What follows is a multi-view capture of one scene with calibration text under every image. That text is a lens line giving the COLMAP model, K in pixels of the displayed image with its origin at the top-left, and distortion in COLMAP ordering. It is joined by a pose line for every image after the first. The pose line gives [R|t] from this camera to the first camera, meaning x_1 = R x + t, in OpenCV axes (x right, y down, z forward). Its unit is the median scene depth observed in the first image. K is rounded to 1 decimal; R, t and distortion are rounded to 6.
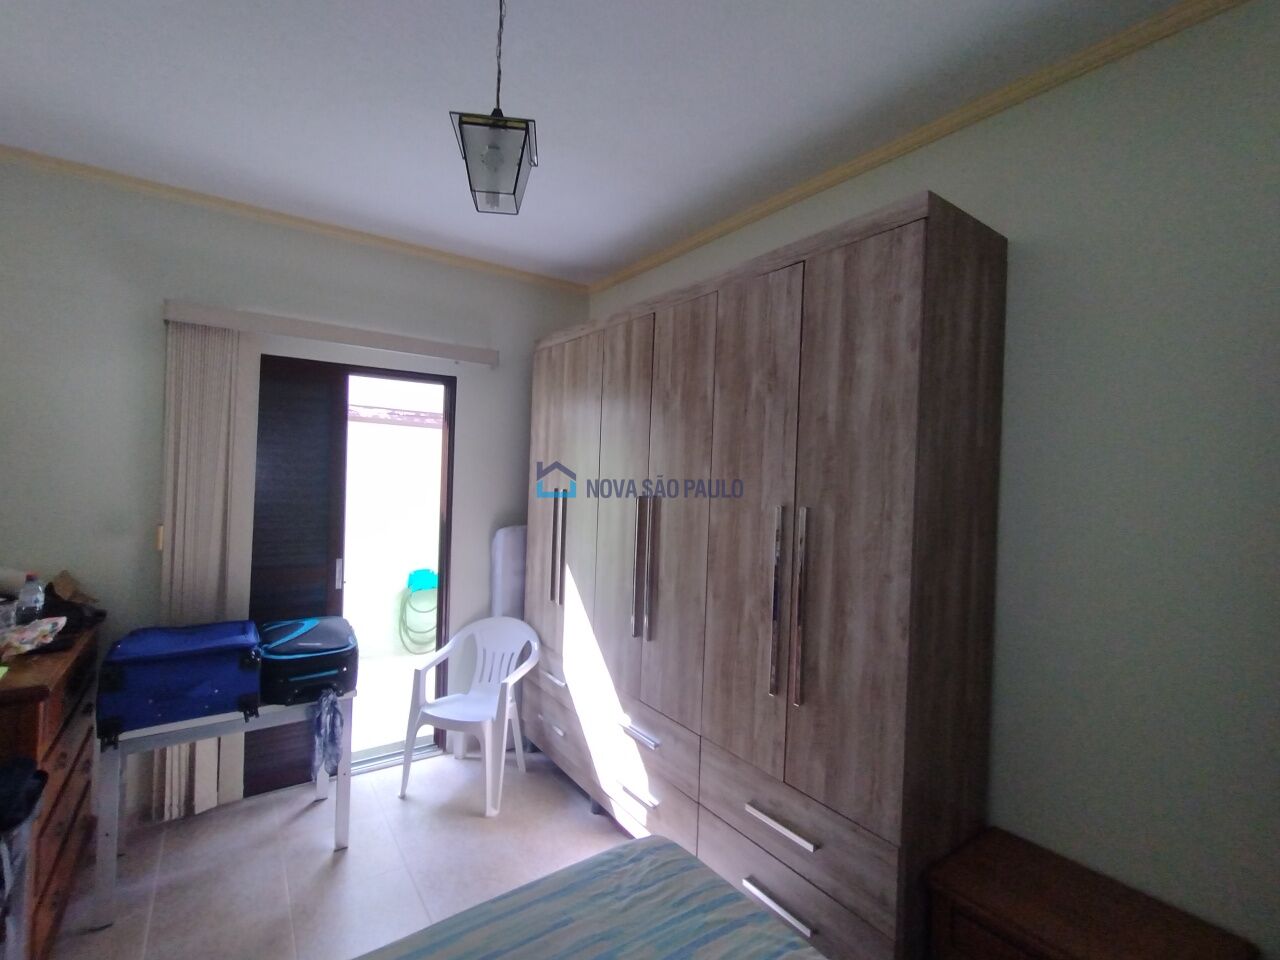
lens RADIAL K [[585.4, 0, 637.4], [0, 585.4, 479.6], [0, 0, 1]] dist [0.001083, -0.000429]
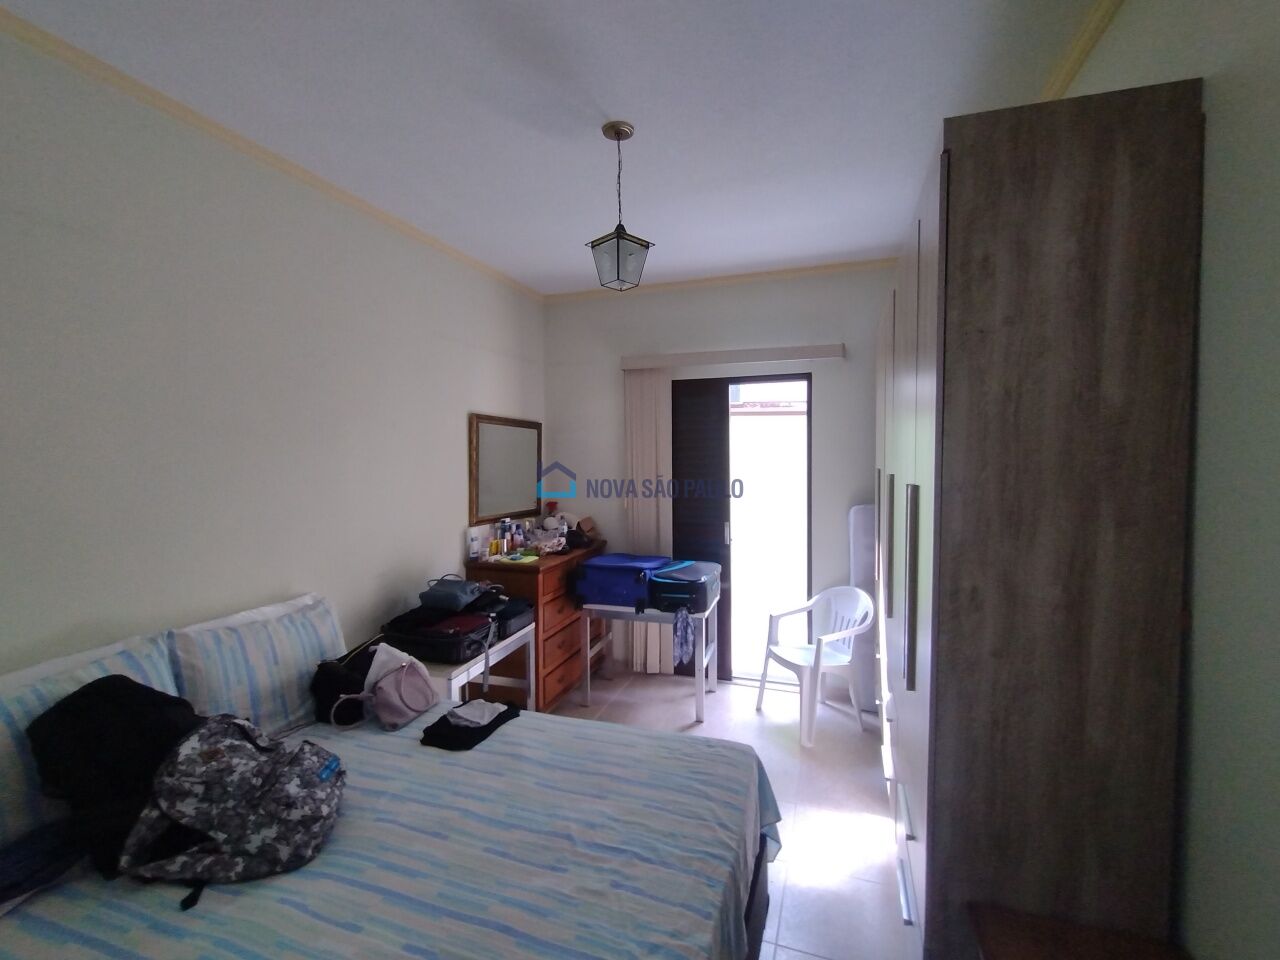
lens RADIAL K [[585.4, 0, 634.1], [0, 585.4, 479.3], [0, 0, 1]] dist [0.001083, -0.000429]
pose [[0.572881, 0.000557, -0.819639, 0.553725], [0.023508, 0.999577, 0.017110, 0.009954], [0.819302, -0.029070, 0.572625, 0.064842]]
